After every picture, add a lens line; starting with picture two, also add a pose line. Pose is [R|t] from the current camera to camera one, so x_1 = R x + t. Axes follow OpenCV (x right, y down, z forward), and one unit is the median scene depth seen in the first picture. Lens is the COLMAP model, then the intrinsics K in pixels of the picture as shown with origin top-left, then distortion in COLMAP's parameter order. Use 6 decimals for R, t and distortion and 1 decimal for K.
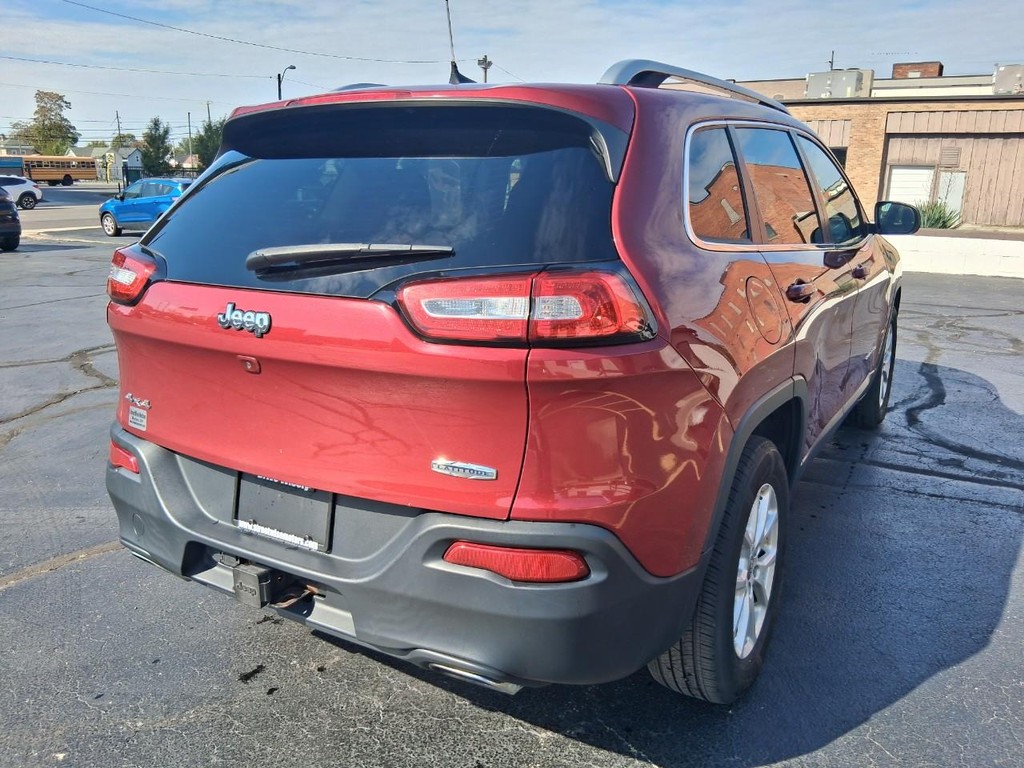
lens RADIAL K [[781.0, 0, 514.0], [0, 781.0, 380.7], [0, 0, 1]] dist [0.097705, -0.153343]
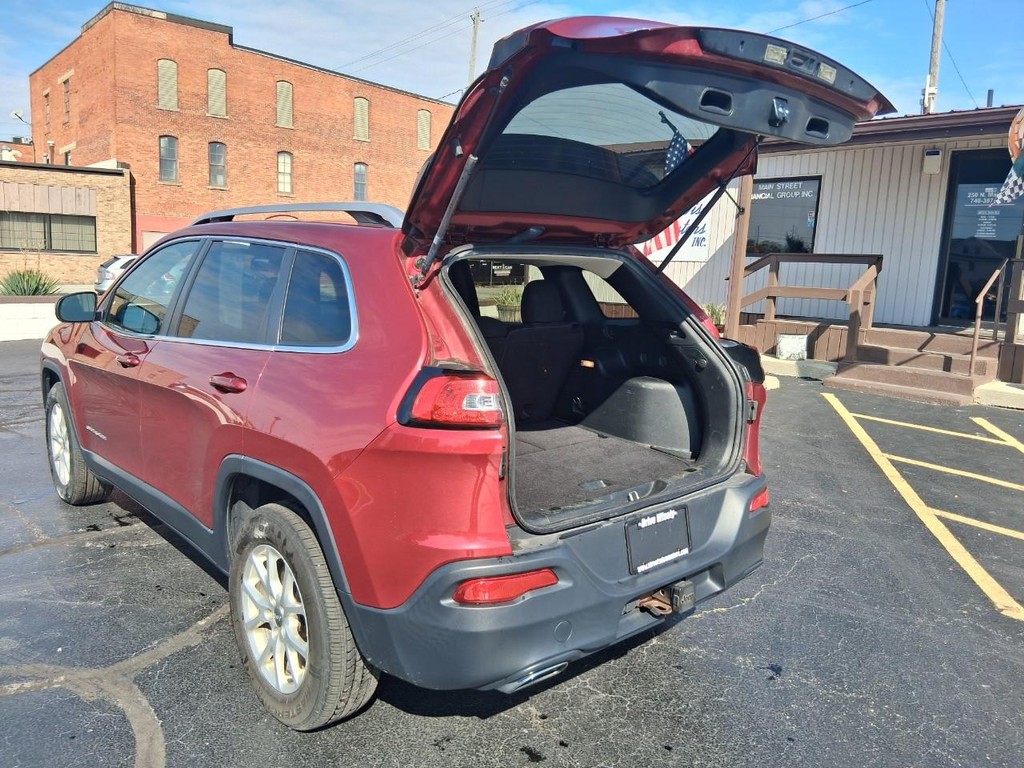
lens RADIAL K [[773.4, 0, 511.6], [0, 773.4, 375.1], [0, 0, 1]] dist [0.109622, -0.187029]
pose [[0.295858, -0.138359, 0.945159, -1.188662], [0.205944, 0.975424, 0.078324, -0.204855], [-0.932767, 0.171477, 0.317081, 0.561490]]
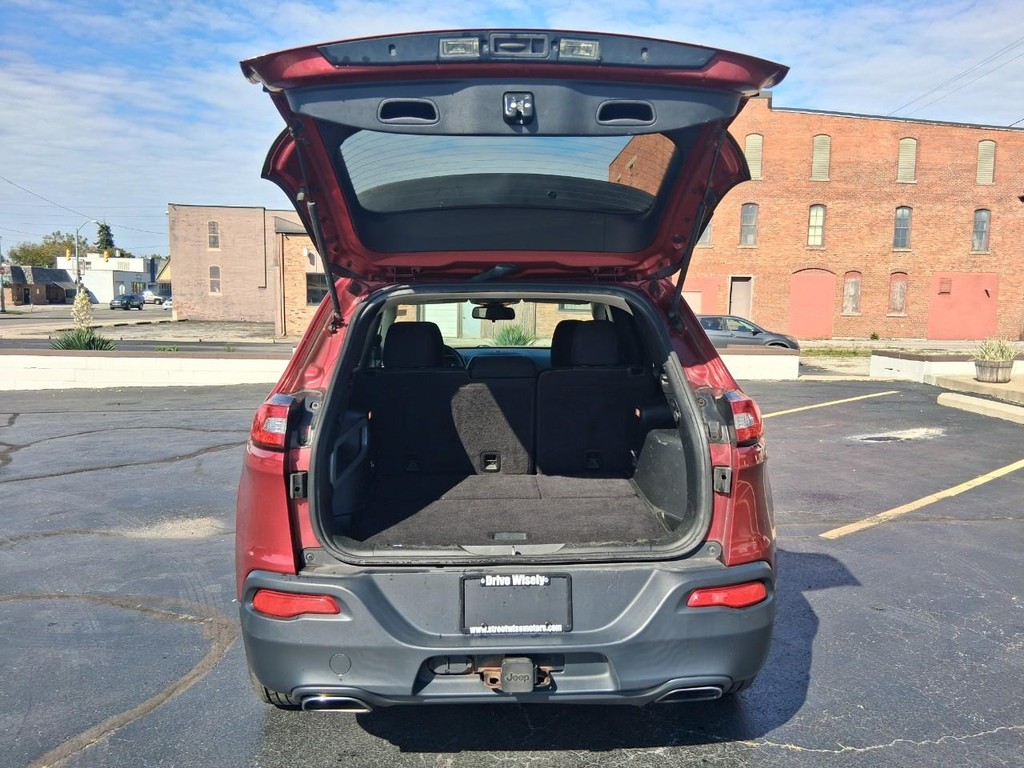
lens RADIAL K [[773.4, 0, 511.6], [0, 773.4, 375.1], [0, 0, 1]] dist [0.109622, -0.187029]
pose [[0.835595, -0.050428, 0.547027, -0.693395], [0.132855, 0.984769, -0.112156, -0.040486], [-0.533039, 0.166393, 0.829568, -0.040116]]
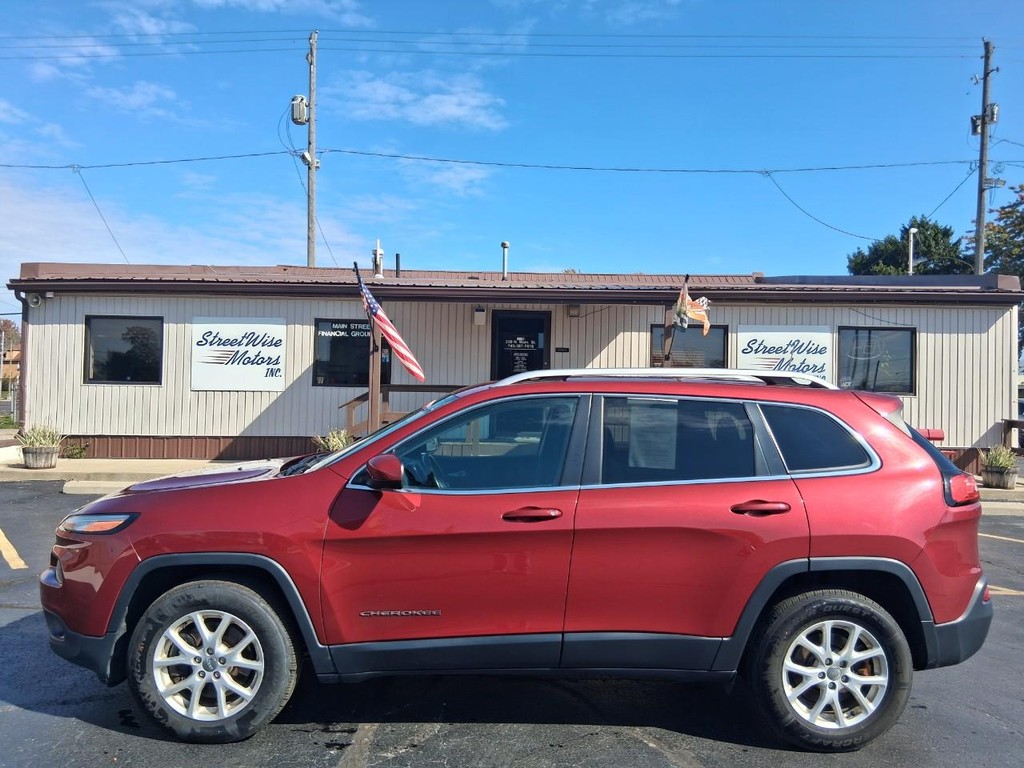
lens RADIAL K [[773.4, 0, 511.6], [0, 773.4, 375.1], [0, 0, 1]] dist [0.109622, -0.187029]
pose [[-0.532413, 0.008964, 0.846437, -1.233247], [0.192897, 0.974919, 0.111009, -0.663342], [-0.824213, 0.222378, -0.520789, 2.315935]]
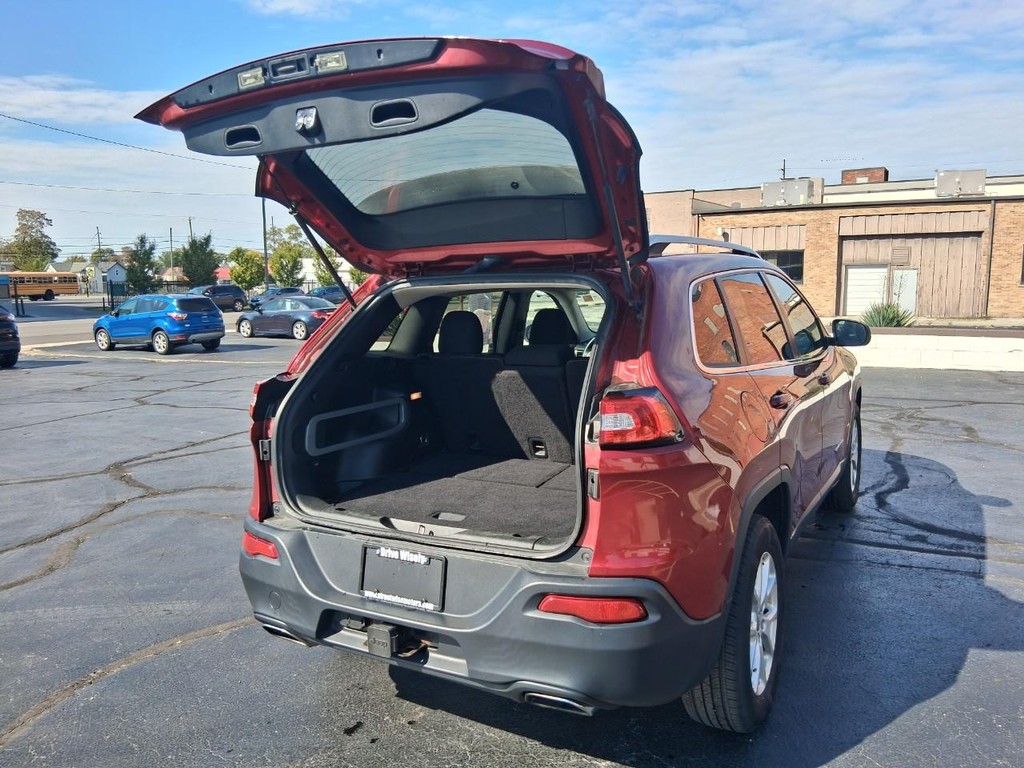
lens RADIAL K [[773.4, 0, 511.6], [0, 773.4, 375.1], [0, 0, 1]] dist [0.109622, -0.187029]
pose [[0.999293, -0.026743, 0.026436, -0.101119], [0.030011, 0.990776, -0.132143, 0.002180], [-0.022658, 0.132843, 0.990878, -0.244777]]
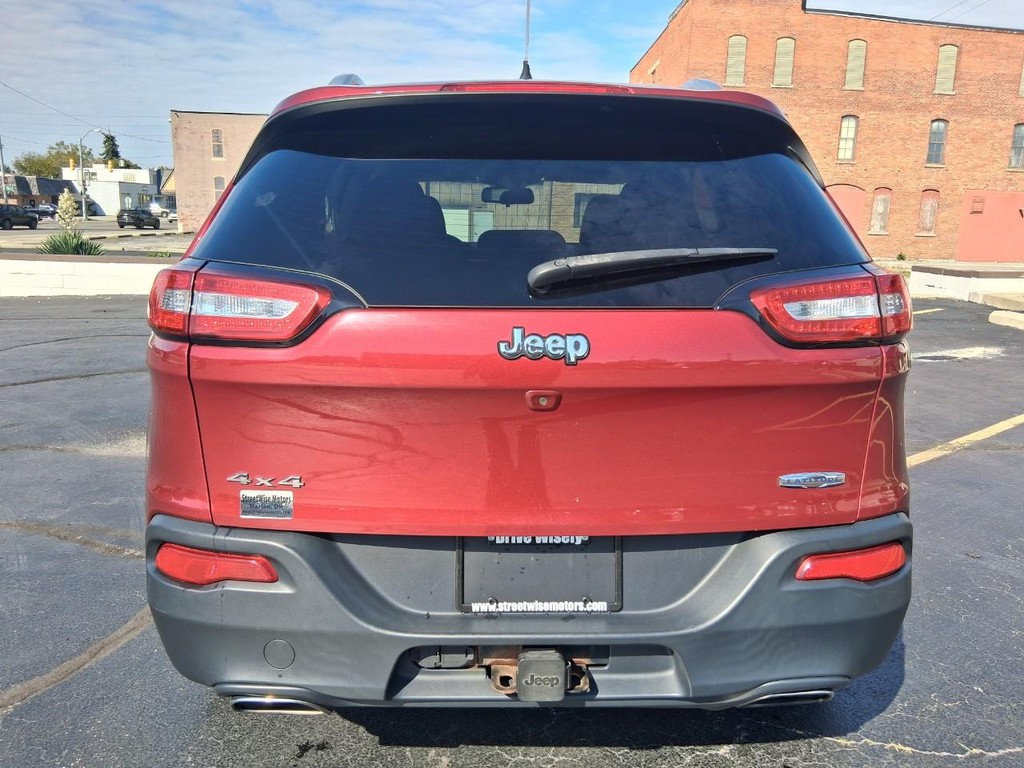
lens RADIAL K [[773.4, 0, 511.6], [0, 773.4, 375.1], [0, 0, 1]] dist [0.109622, -0.187029]
pose [[0.844231, -0.093881, 0.527693, -0.538247], [0.118734, 0.992837, -0.013323, -0.027204], [-0.522663, 0.073902, 0.849330, 0.226391]]
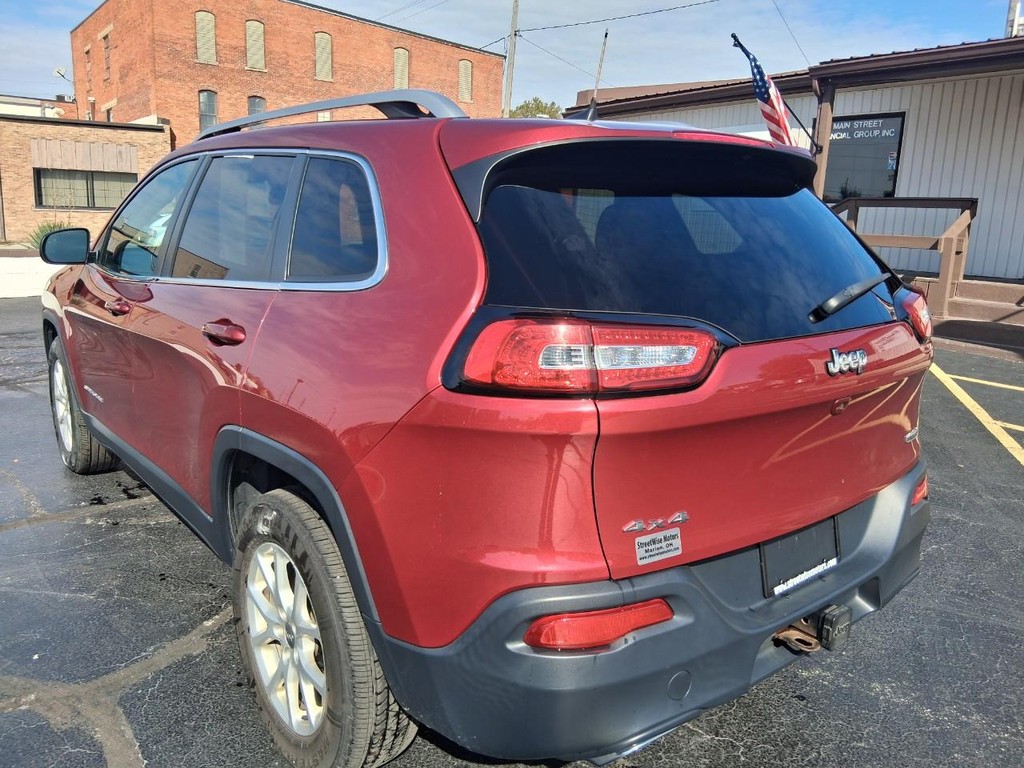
lens RADIAL K [[773.4, 0, 511.6], [0, 773.4, 375.1], [0, 0, 1]] dist [0.109622, -0.187029]
pose [[0.344941, -0.185436, 0.920125, -0.952838], [0.207961, 0.971026, 0.117734, -0.180285], [-0.915297, 0.150739, 0.373510, 0.687132]]
